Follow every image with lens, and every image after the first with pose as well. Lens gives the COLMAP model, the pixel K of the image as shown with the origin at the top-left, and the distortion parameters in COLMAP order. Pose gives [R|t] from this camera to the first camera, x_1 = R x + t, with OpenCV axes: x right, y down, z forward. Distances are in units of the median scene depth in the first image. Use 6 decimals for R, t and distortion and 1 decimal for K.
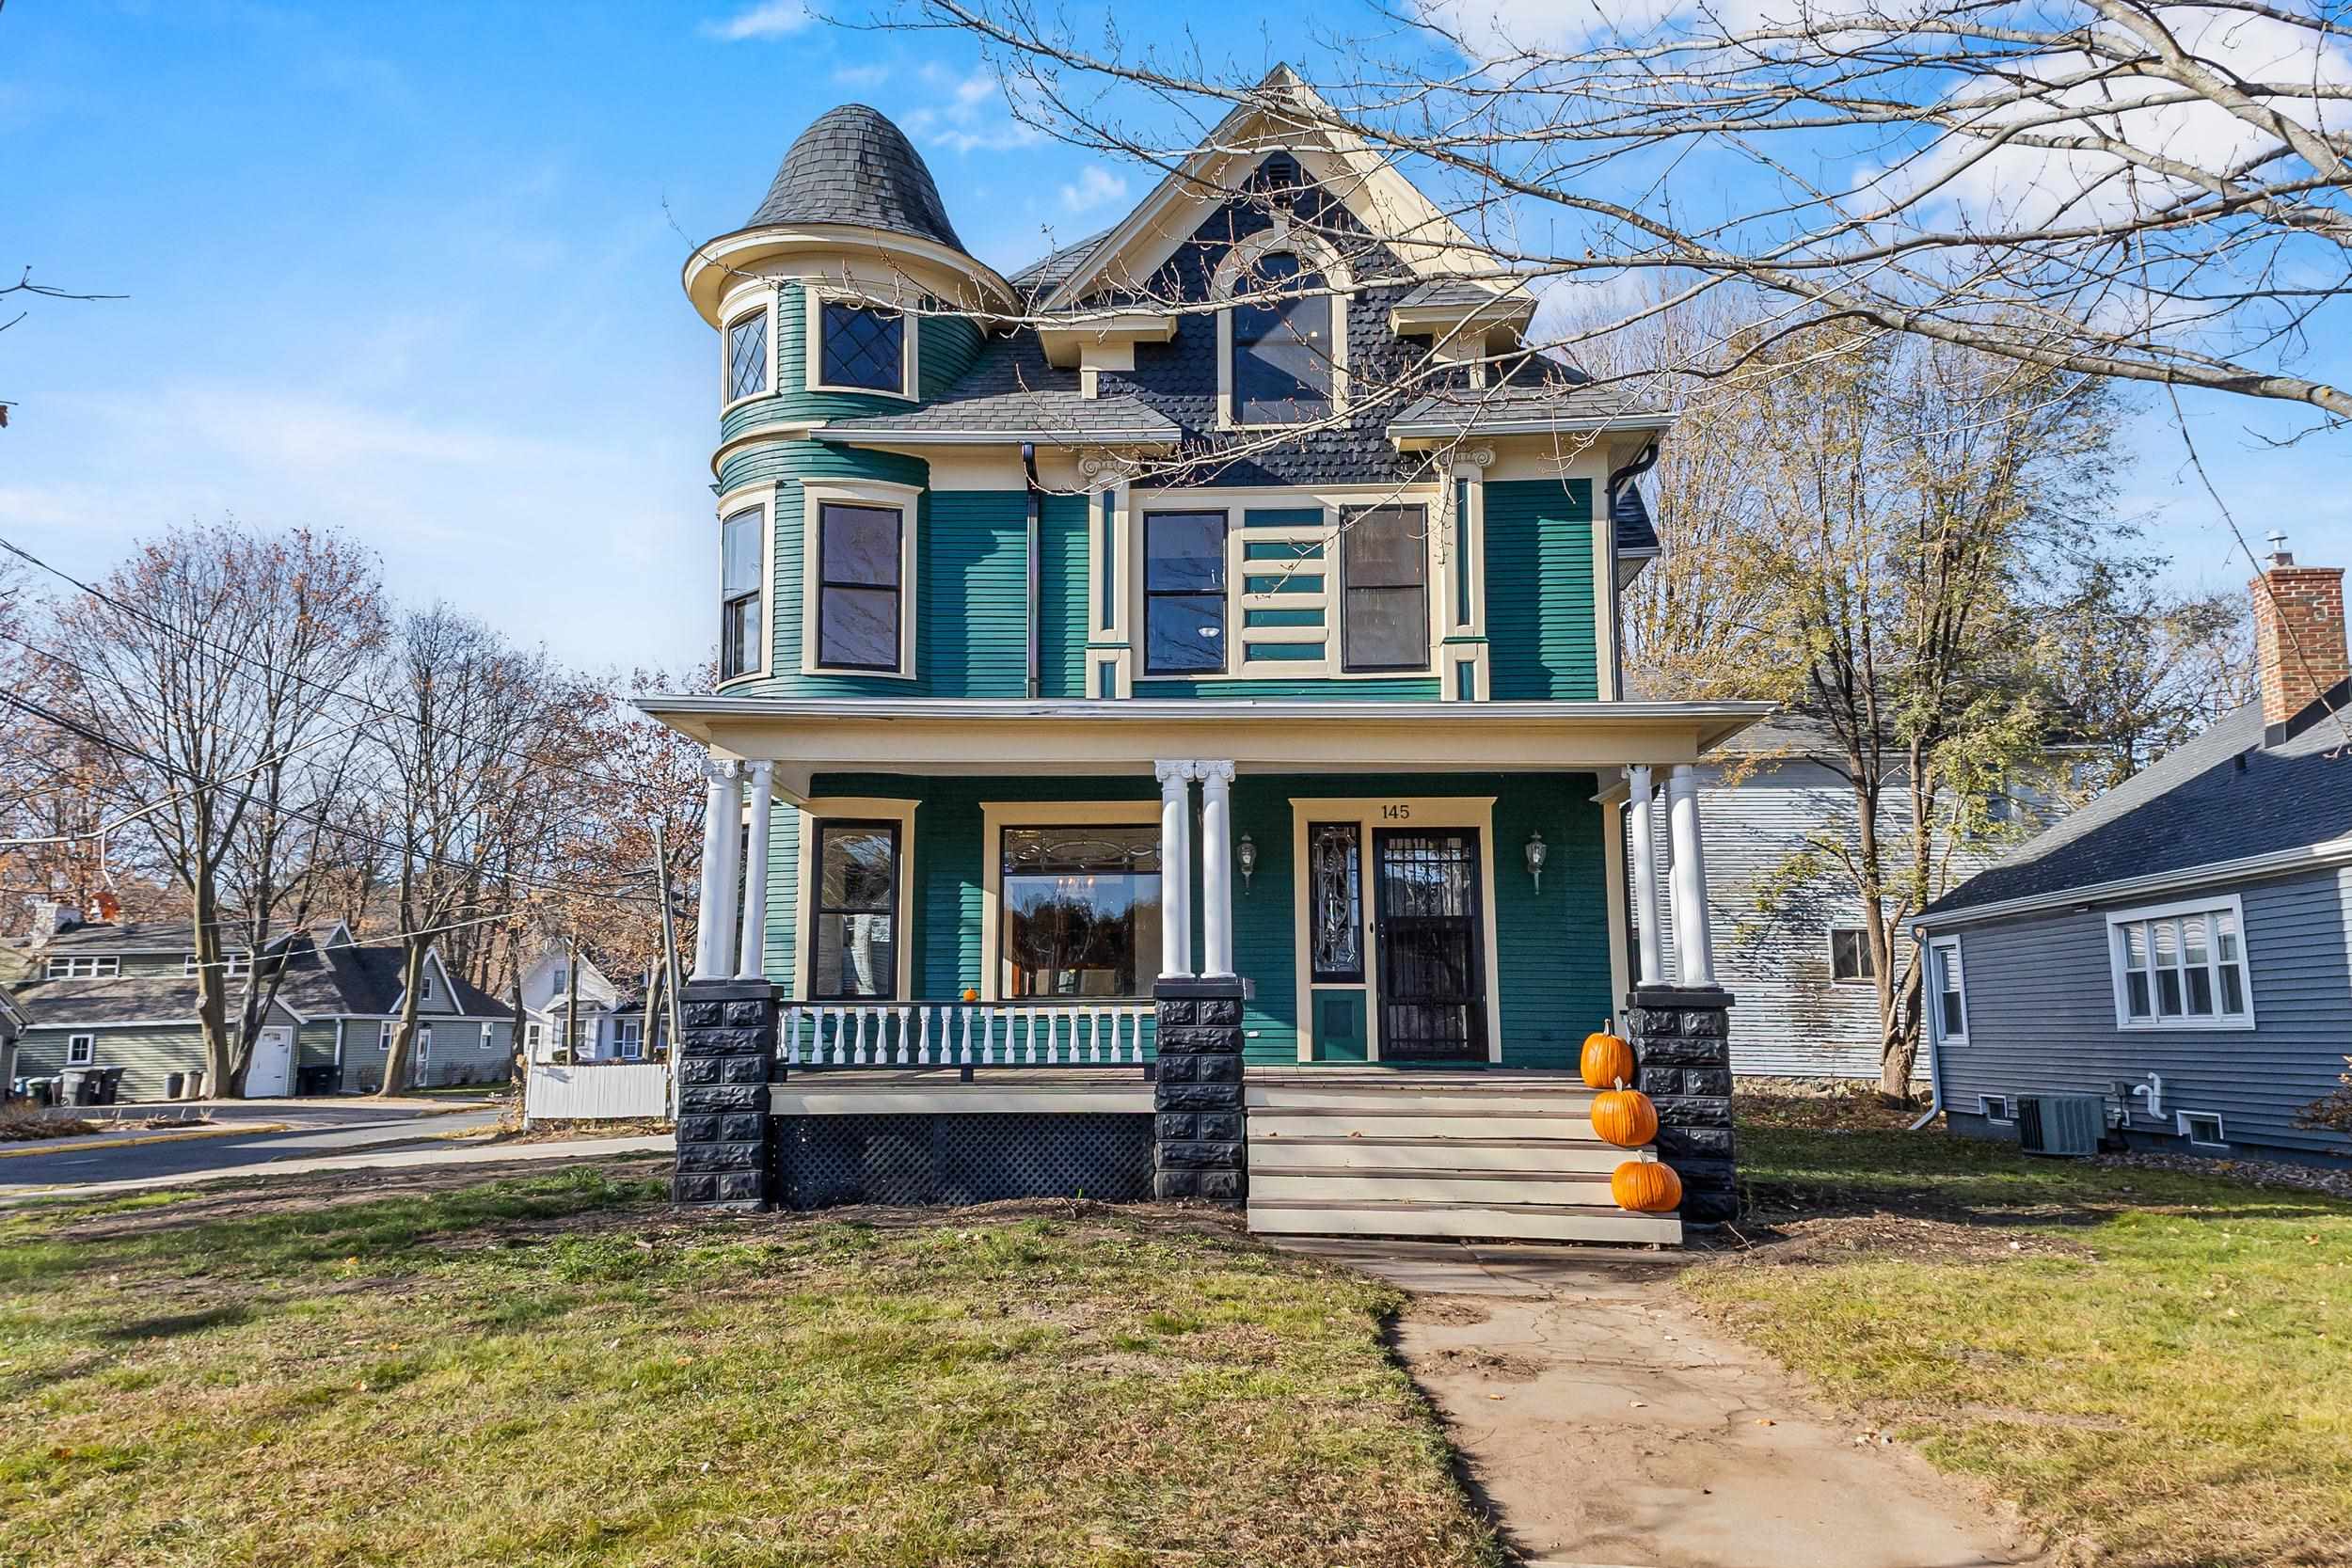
lens RADIAL K [[1721.7, 0, 1181.7], [0, 1721.7, 782.6], [0, 0, 1]] dist [0.217787, -0.001477]
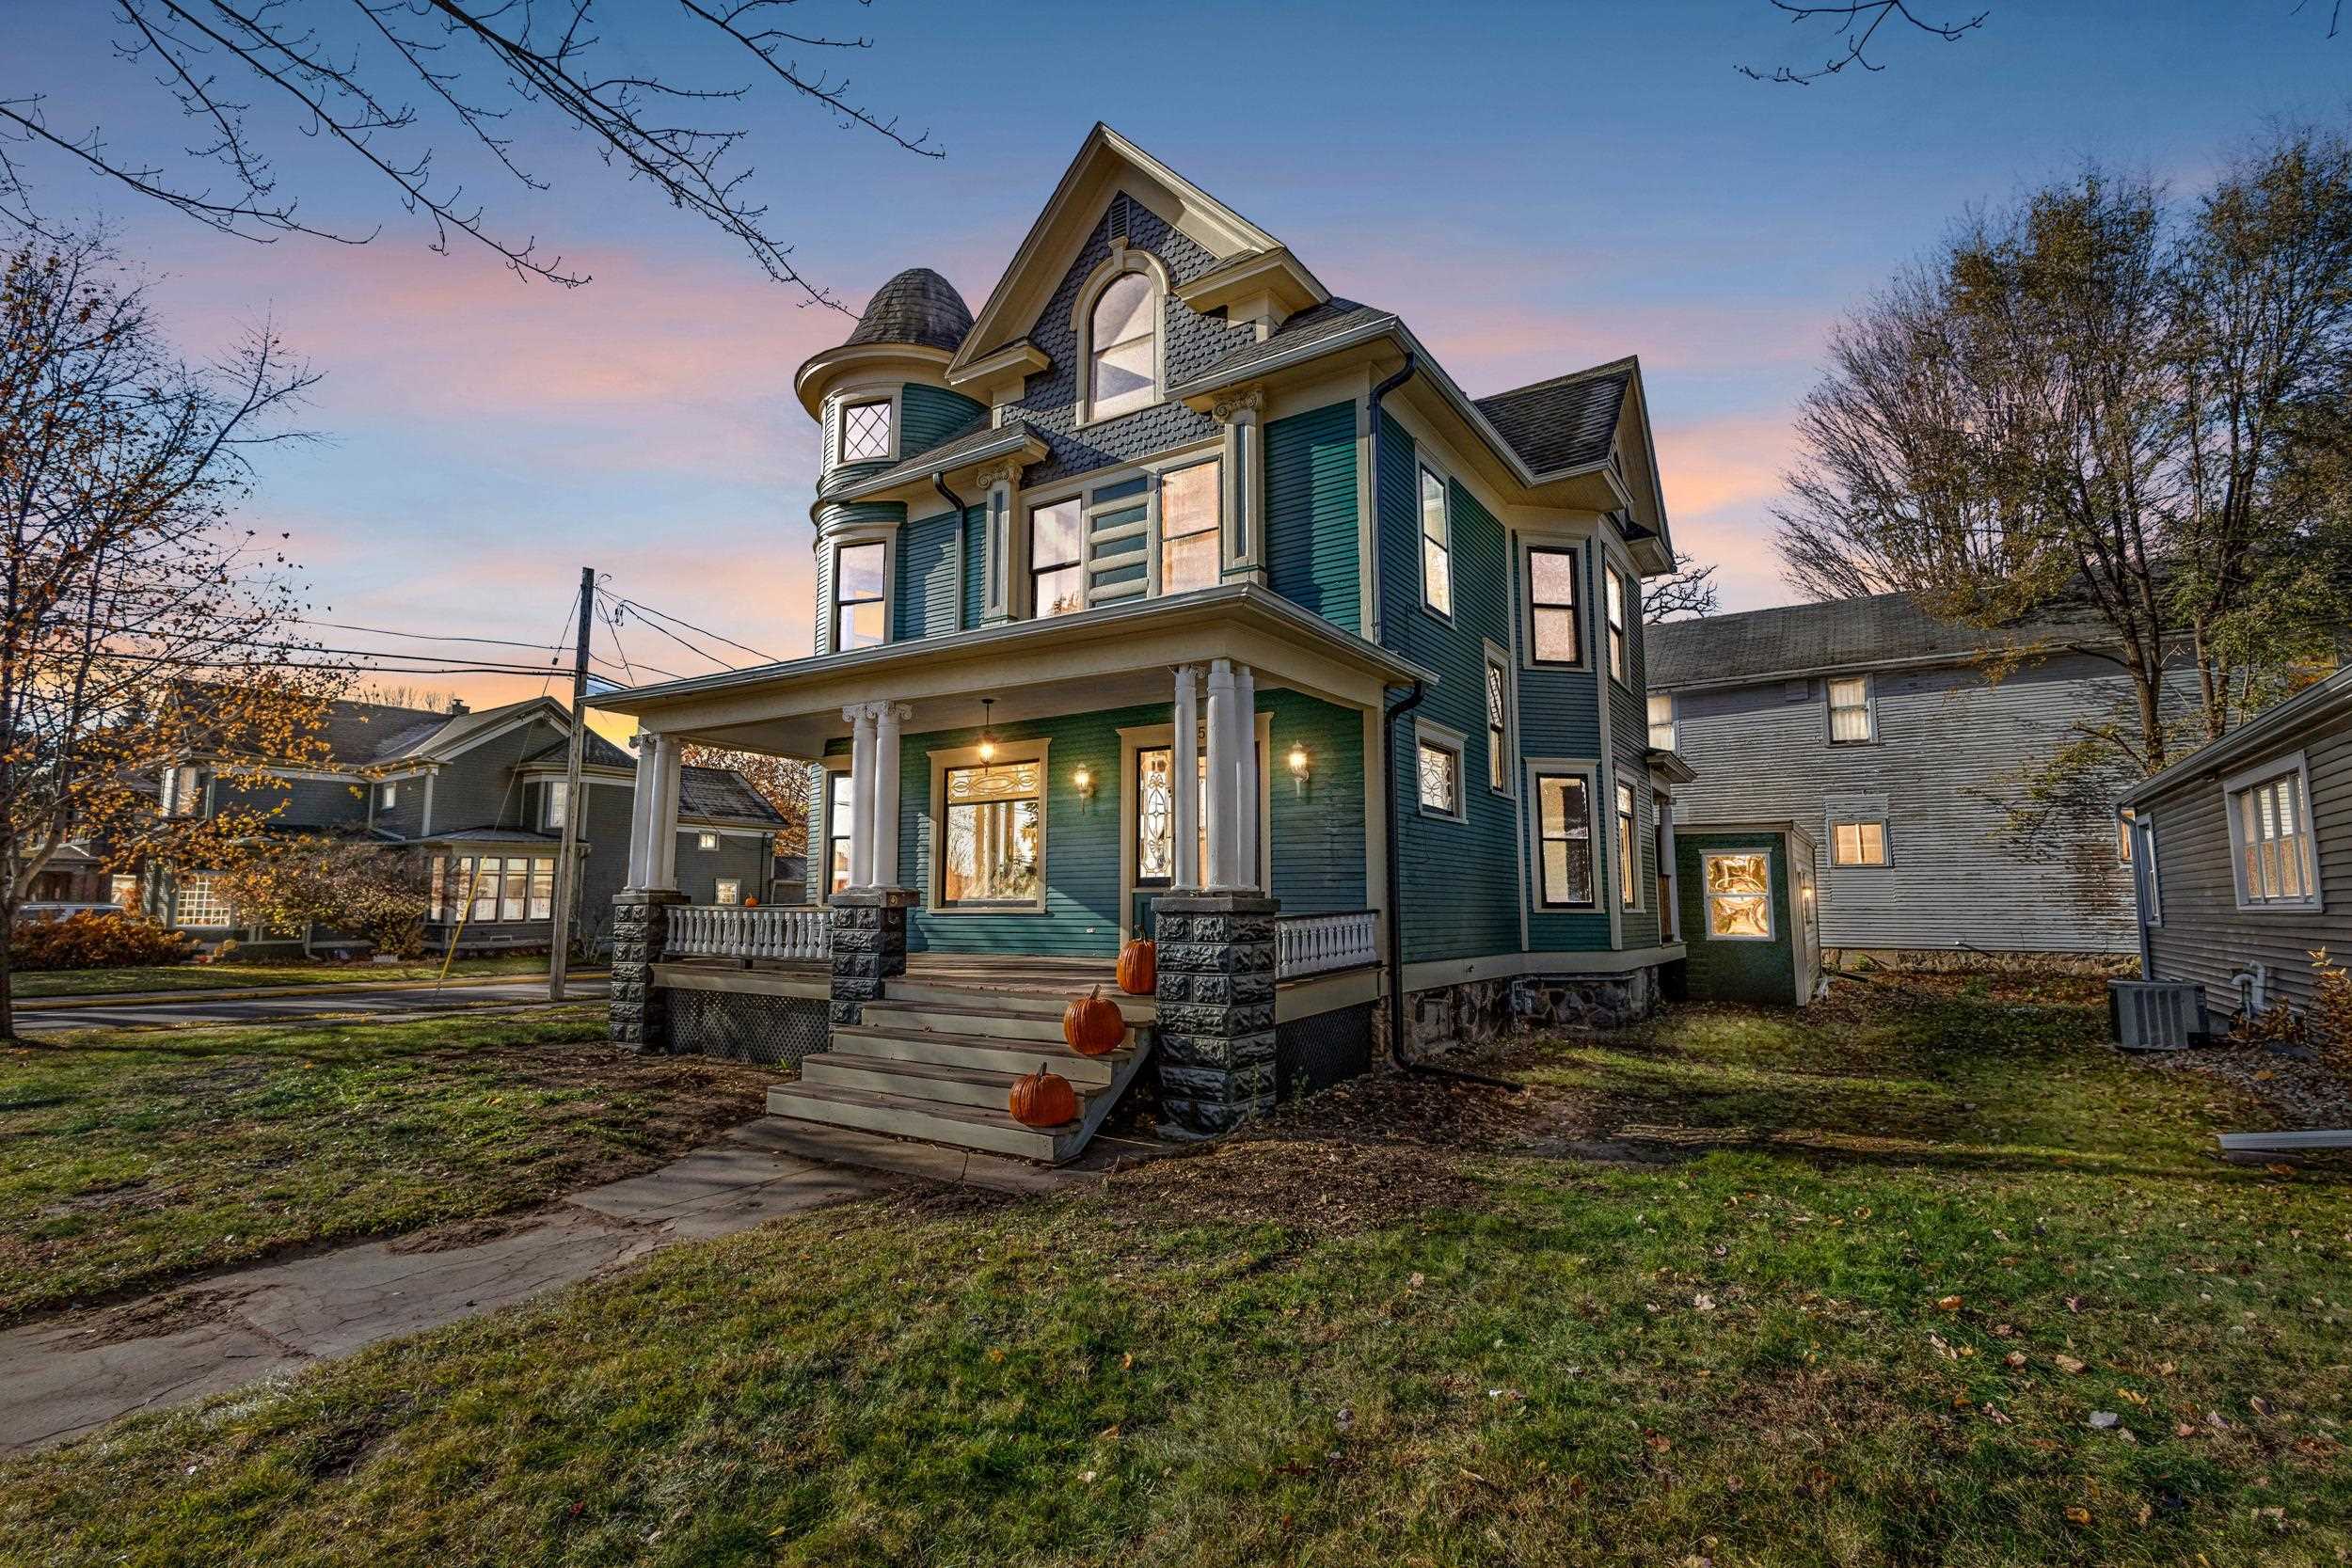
lens RADIAL K [[1076.7, 0, 1182.6], [0, 1076.7, 772.2], [0, 0, 1]] dist [0.005790, -0.000299]
pose [[0.860529, -0.061984, -0.505616, 0.453040], [0.072846, 0.997342, 0.001715, 0.039127], [0.504165, -0.038308, 0.862757, 0.384005]]
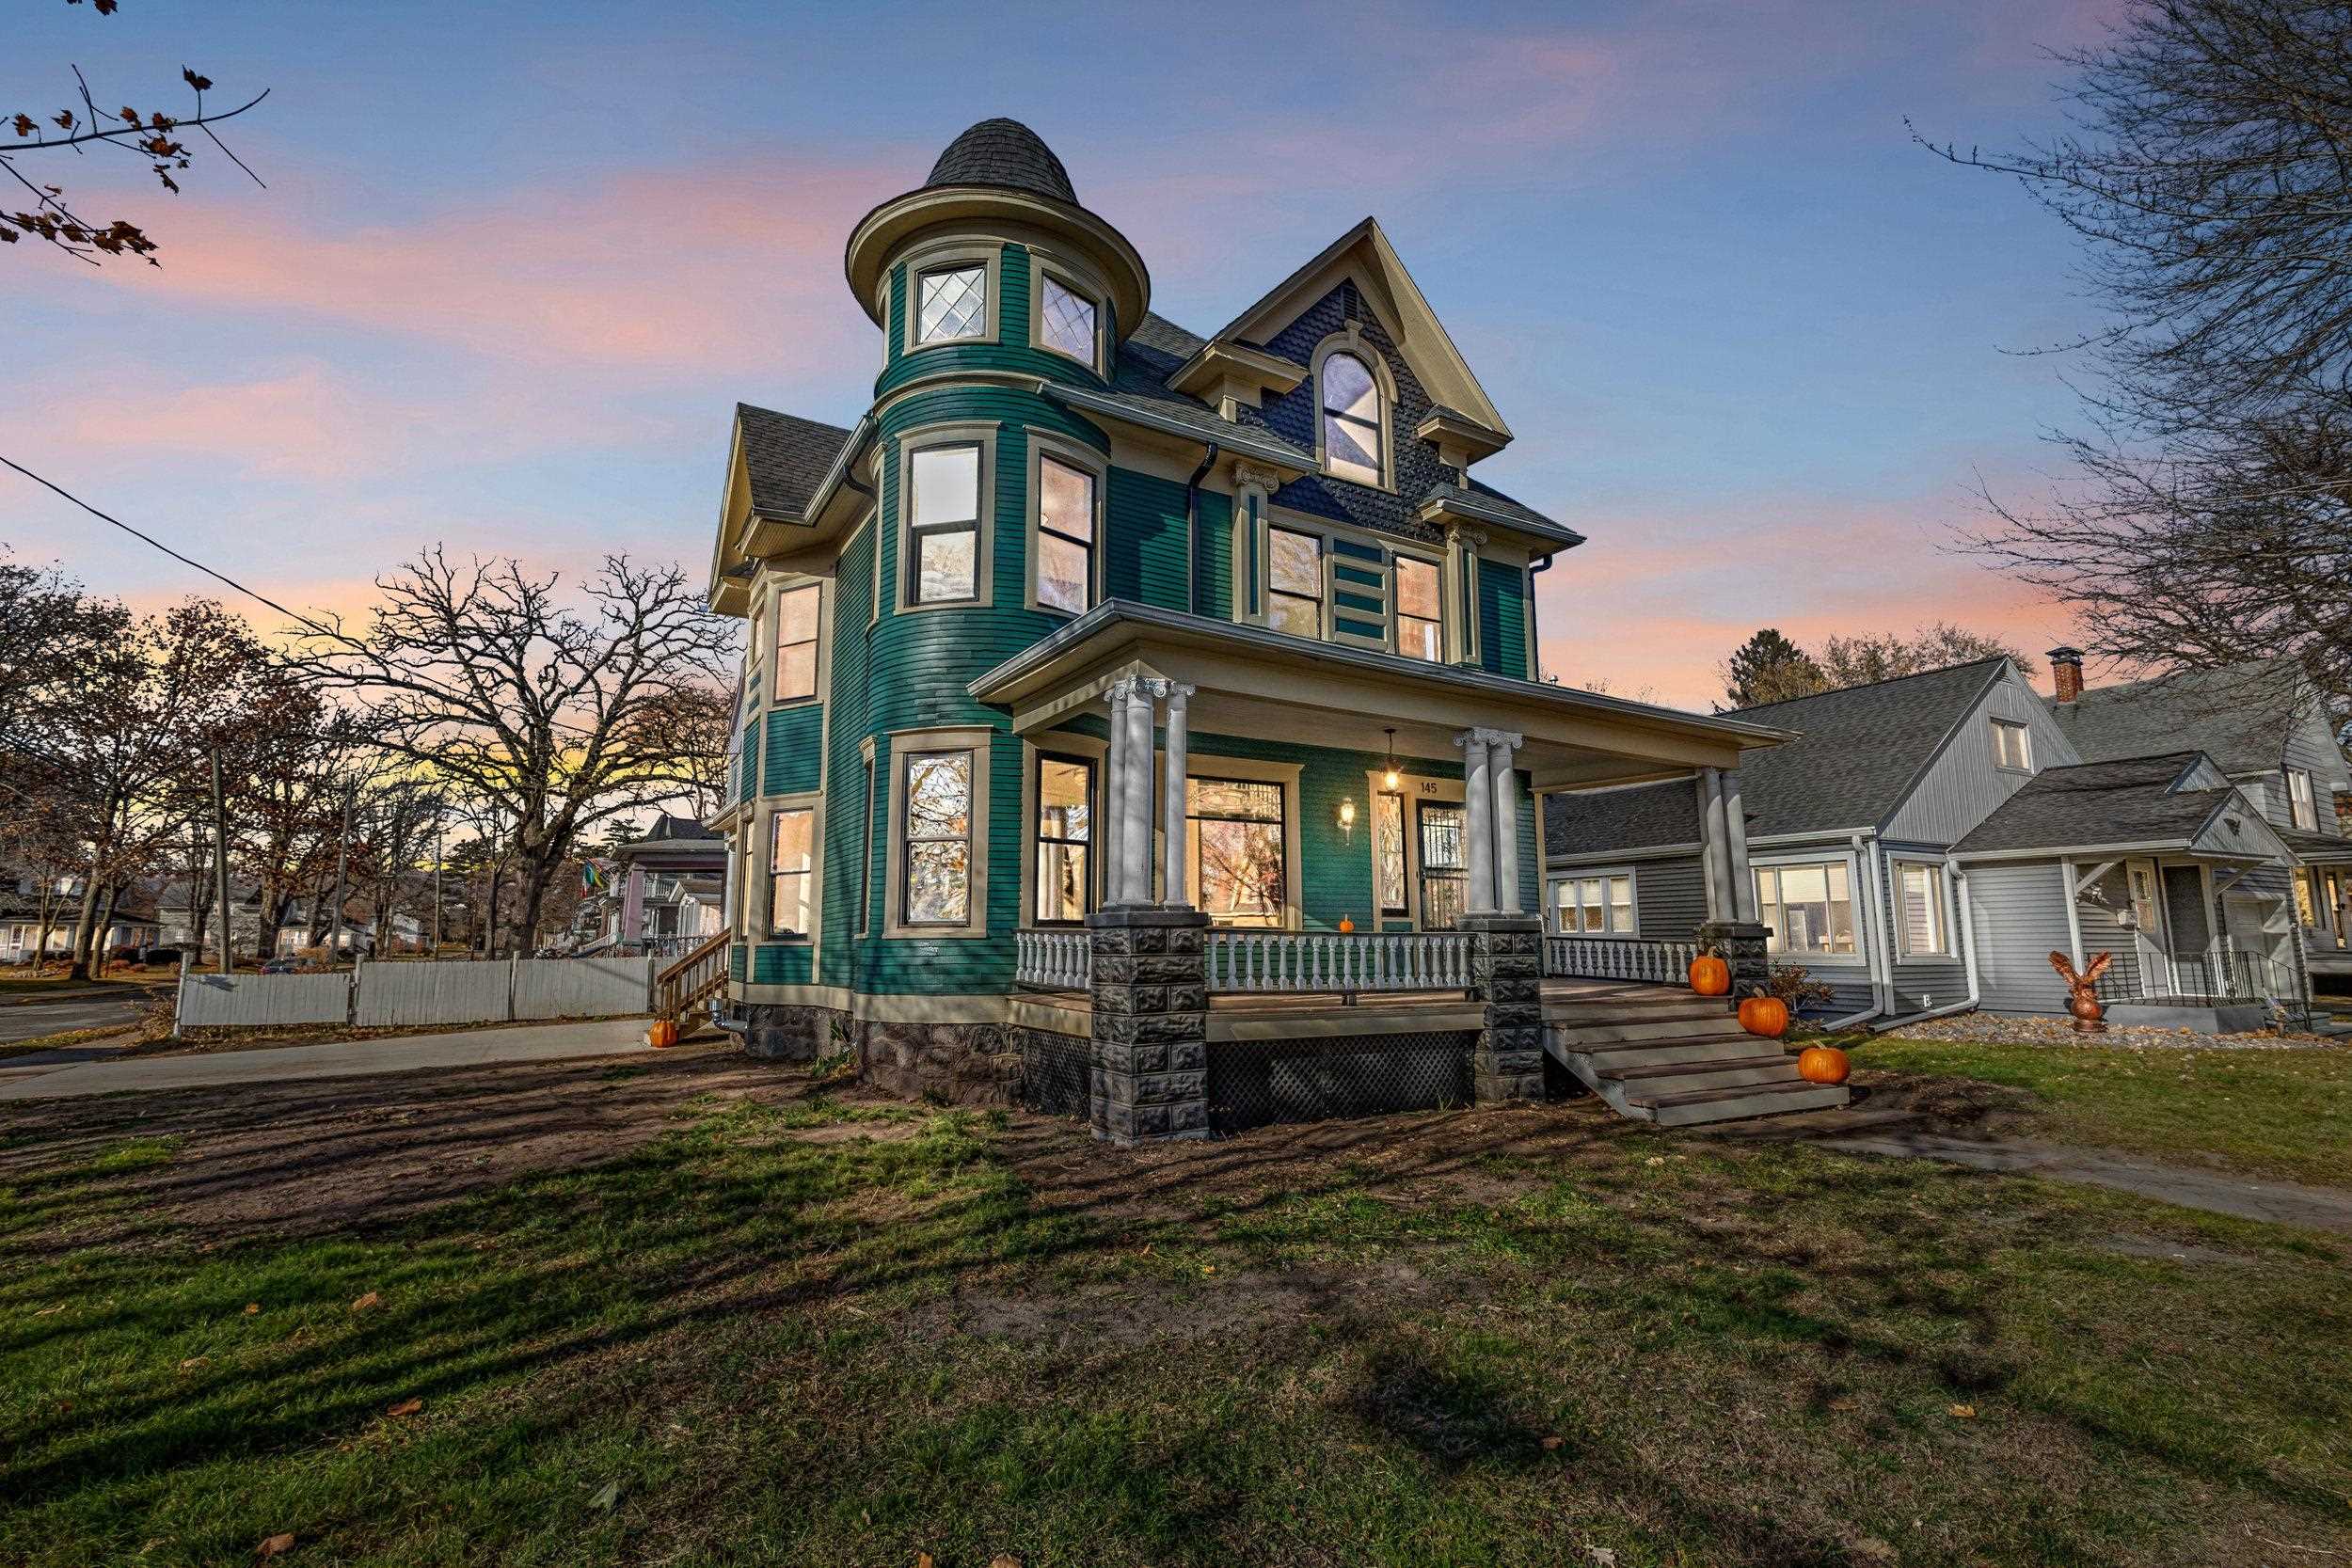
lens RADIAL K [[1076.7, 0, 1182.6], [0, 1076.7, 772.2], [0, 0, 1]] dist [0.005790, -0.000299]
pose [[0.842430, 0.087369, 0.531674, -0.457095], [-0.080334, 0.996103, -0.036401, 0.048776], [-0.532783, -0.012046, 0.846166, 0.393756]]
